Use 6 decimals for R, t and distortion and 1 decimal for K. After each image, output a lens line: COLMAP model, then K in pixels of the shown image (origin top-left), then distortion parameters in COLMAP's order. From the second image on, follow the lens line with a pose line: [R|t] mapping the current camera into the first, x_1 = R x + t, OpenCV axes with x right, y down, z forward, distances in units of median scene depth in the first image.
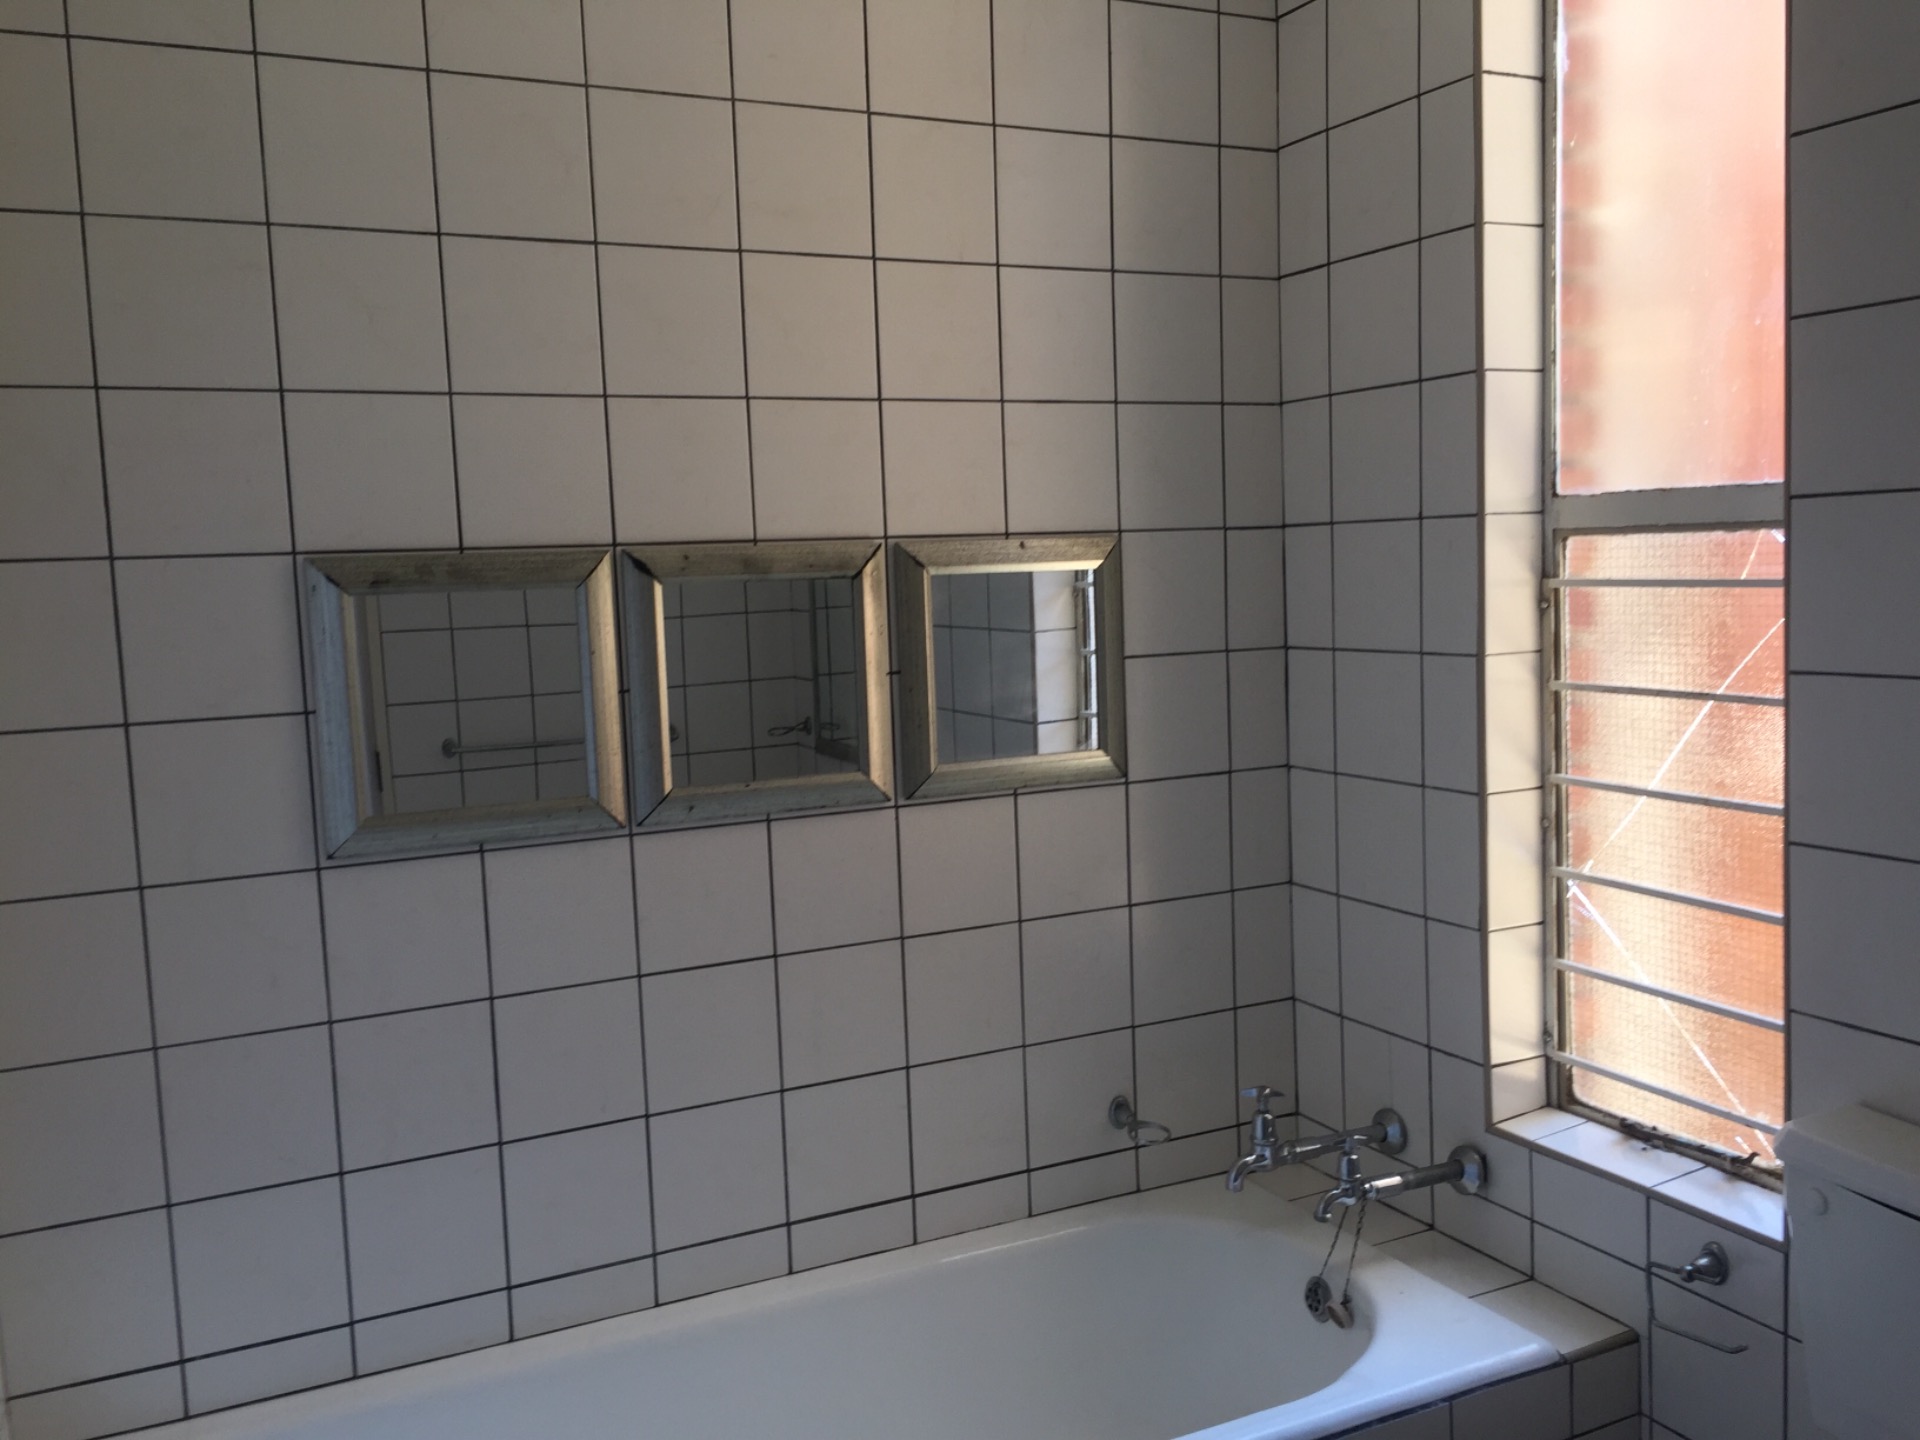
lens RADIAL K [[1630.5, 0, 976.0], [0, 1630.5, 726.9], [0, 0, 1]] dist [0.065865, -0.089859]
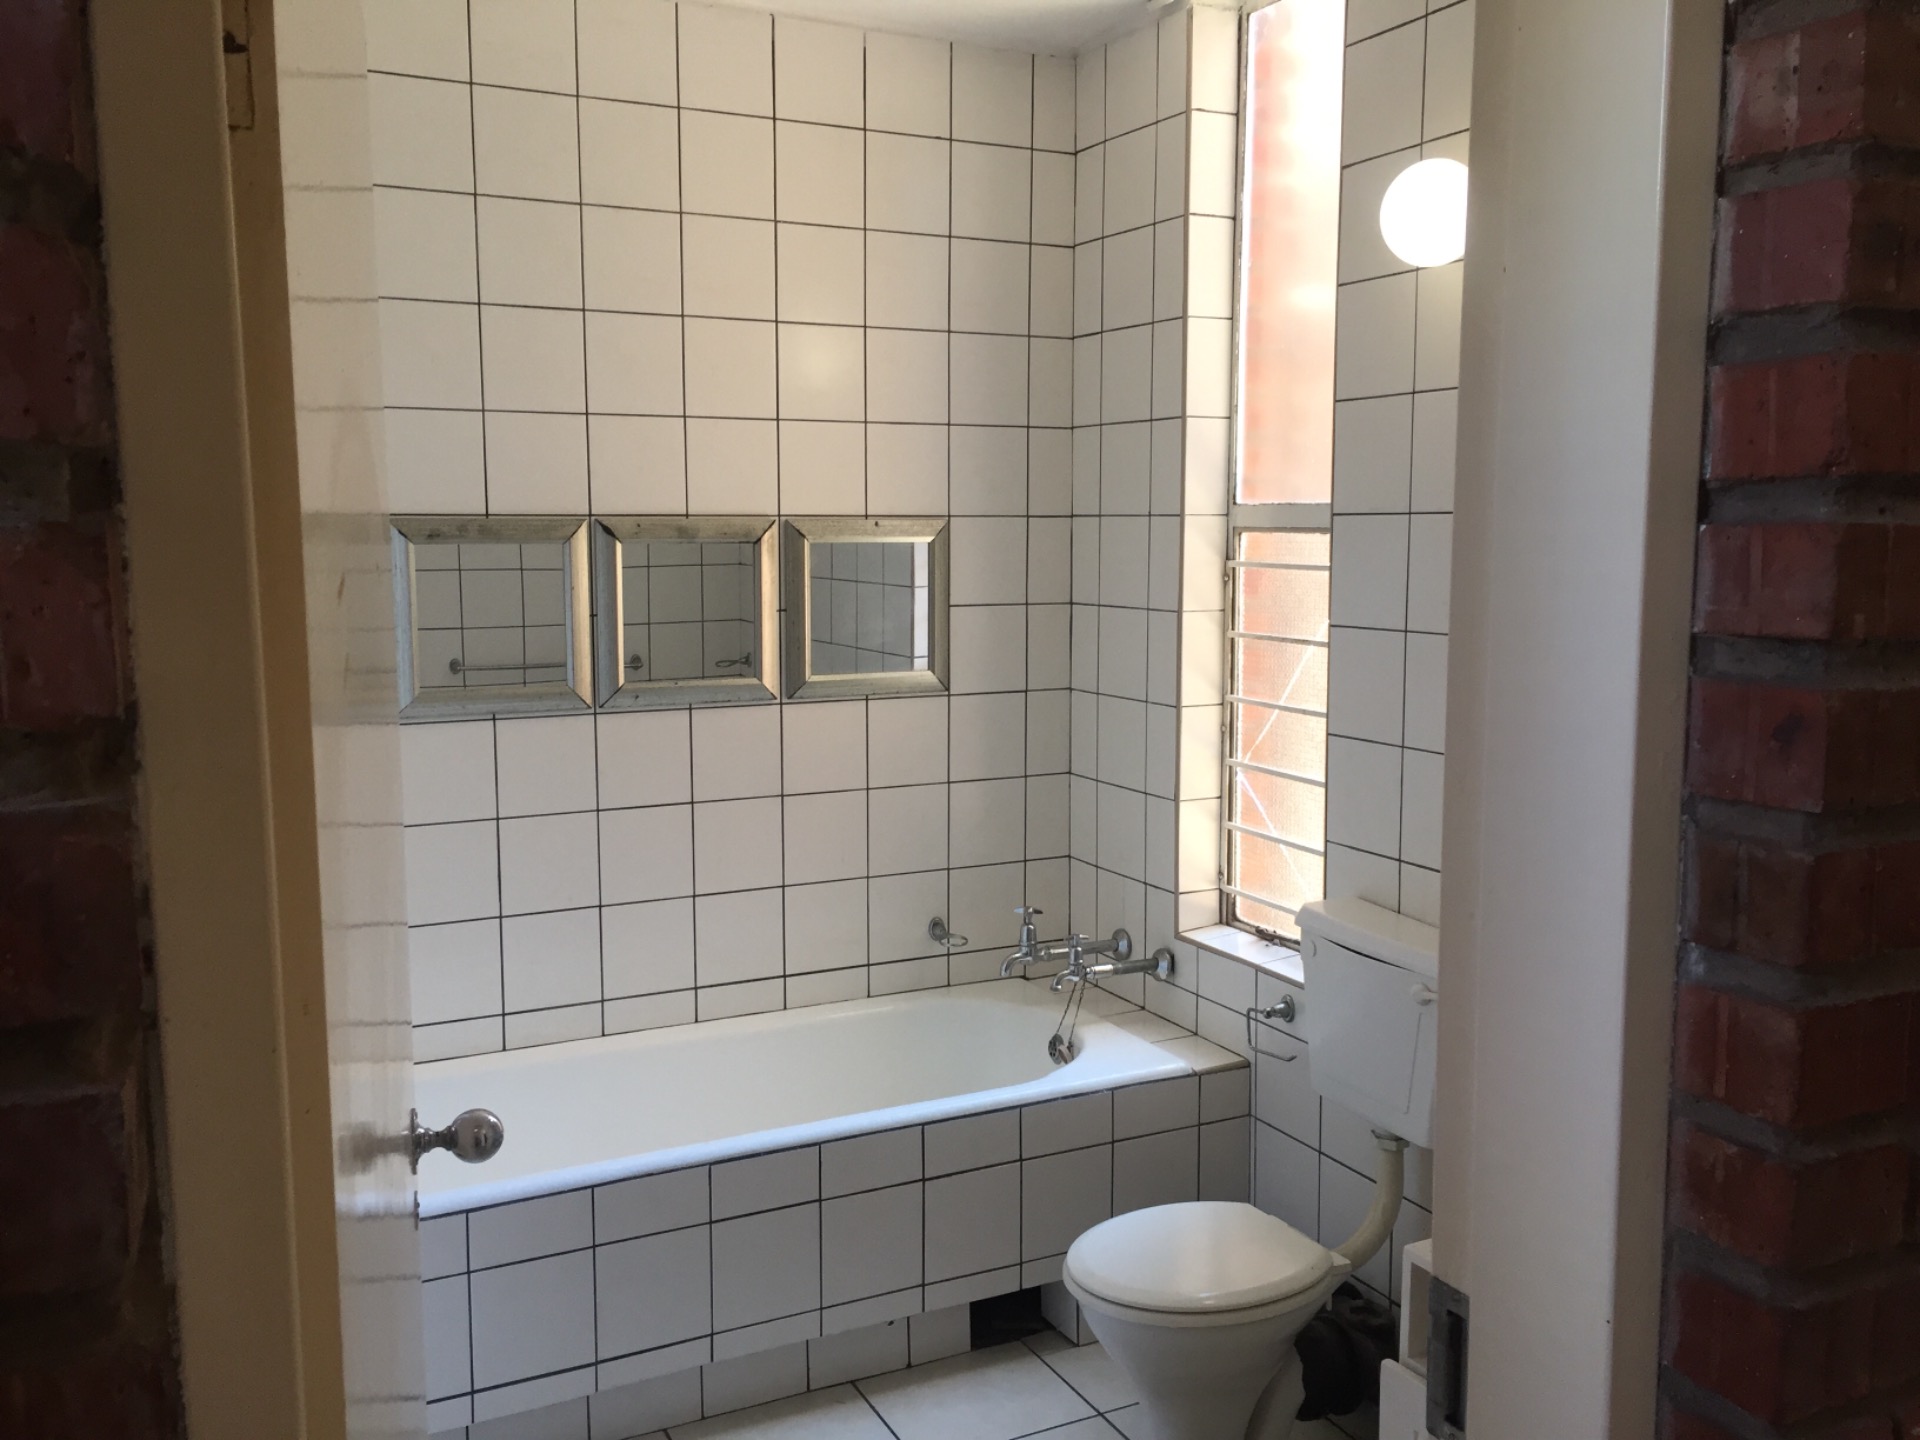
lens RADIAL K [[1630.5, 0, 942.2], [0, 1630.5, 714.6], [0, 0, 1]] dist [0.065865, -0.089859]
pose [[0.999358, 0.035183, -0.006703, 0.107452], [-0.035070, 0.999254, 0.016195, 0.031652], [0.007268, -0.015950, 0.999846, -0.452741]]
